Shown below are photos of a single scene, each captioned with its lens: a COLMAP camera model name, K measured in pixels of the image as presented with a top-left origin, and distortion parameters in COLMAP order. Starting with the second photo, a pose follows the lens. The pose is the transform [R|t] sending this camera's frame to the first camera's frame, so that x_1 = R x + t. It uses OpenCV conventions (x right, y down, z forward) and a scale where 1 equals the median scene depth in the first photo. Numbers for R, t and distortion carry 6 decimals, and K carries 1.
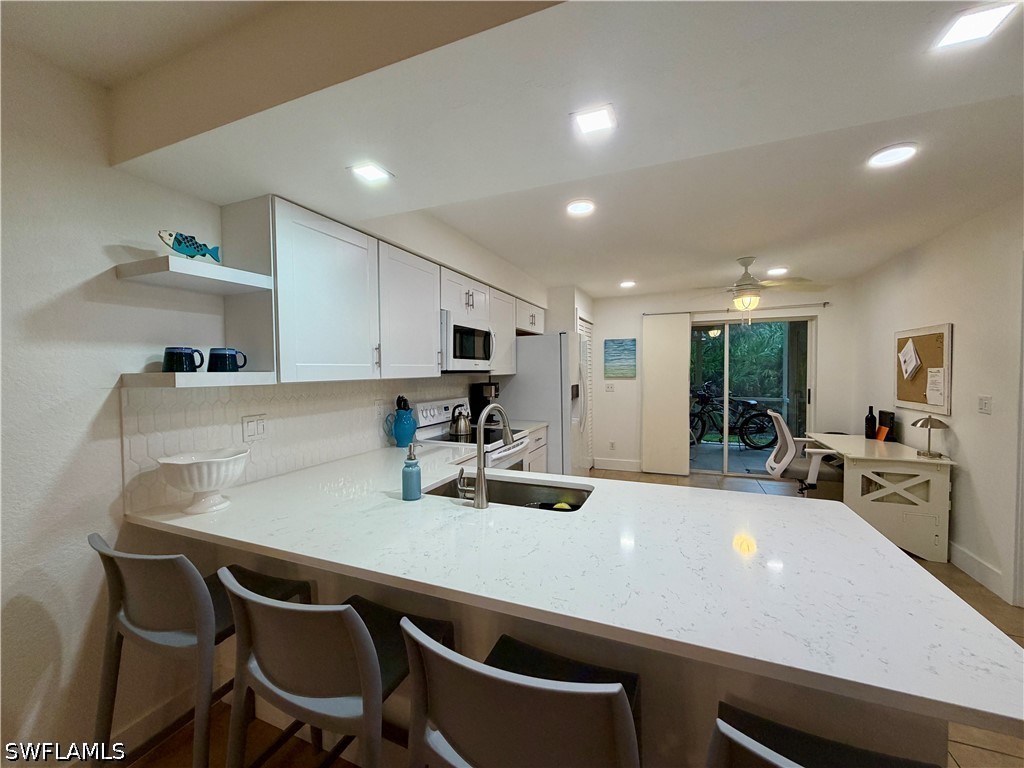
lens RADIAL K [[407.9, 0, 510.1], [0, 407.9, 382.8], [0, 0, 1]] dist [-0.000189, -0.000691]
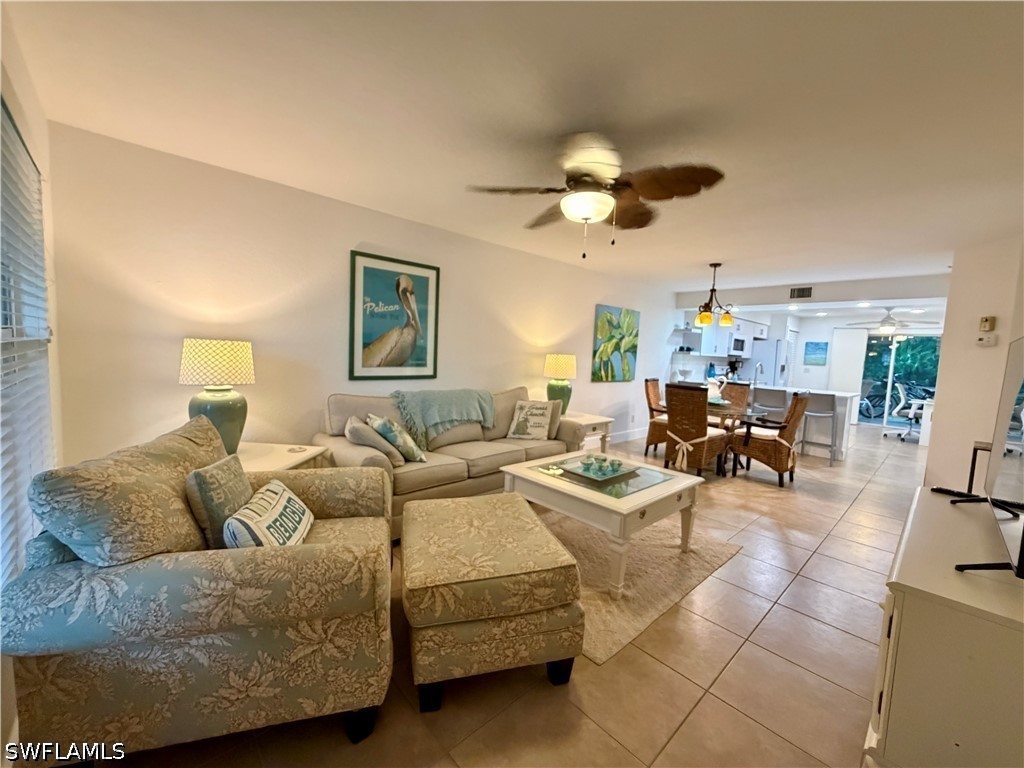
lens RADIAL K [[407.9, 0, 510.1], [0, 407.9, 382.8], [0, 0, 1]] dist [-0.000189, -0.000691]
pose [[0.906227, 0.083547, -0.414454, -0.309522], [-0.066998, 0.996272, 0.054337, 0.100589], [0.417449, -0.021474, 0.908447, -1.955515]]
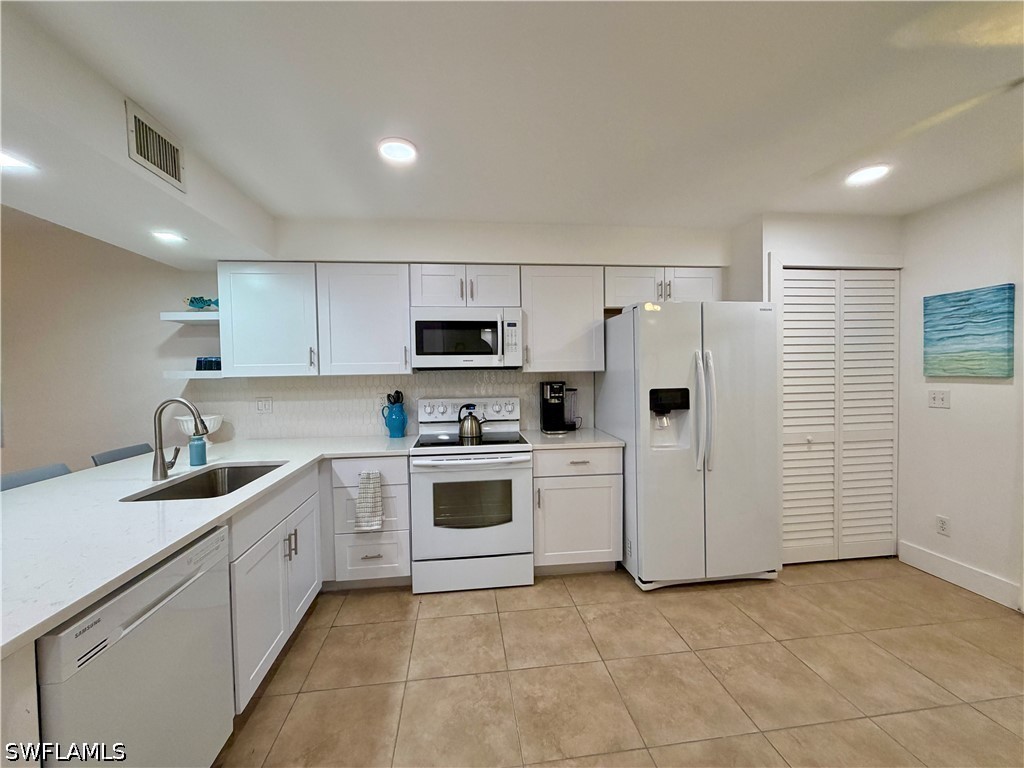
lens RADIAL K [[407.9, 0, 510.1], [0, 407.9, 382.8], [0, 0, 1]] dist [-0.000189, -0.000691]
pose [[0.492873, 0.026489, -0.869698, 0.742481], [-0.016467, 0.999641, 0.021115, -0.016229], [0.869945, 0.003914, 0.493133, 0.638975]]
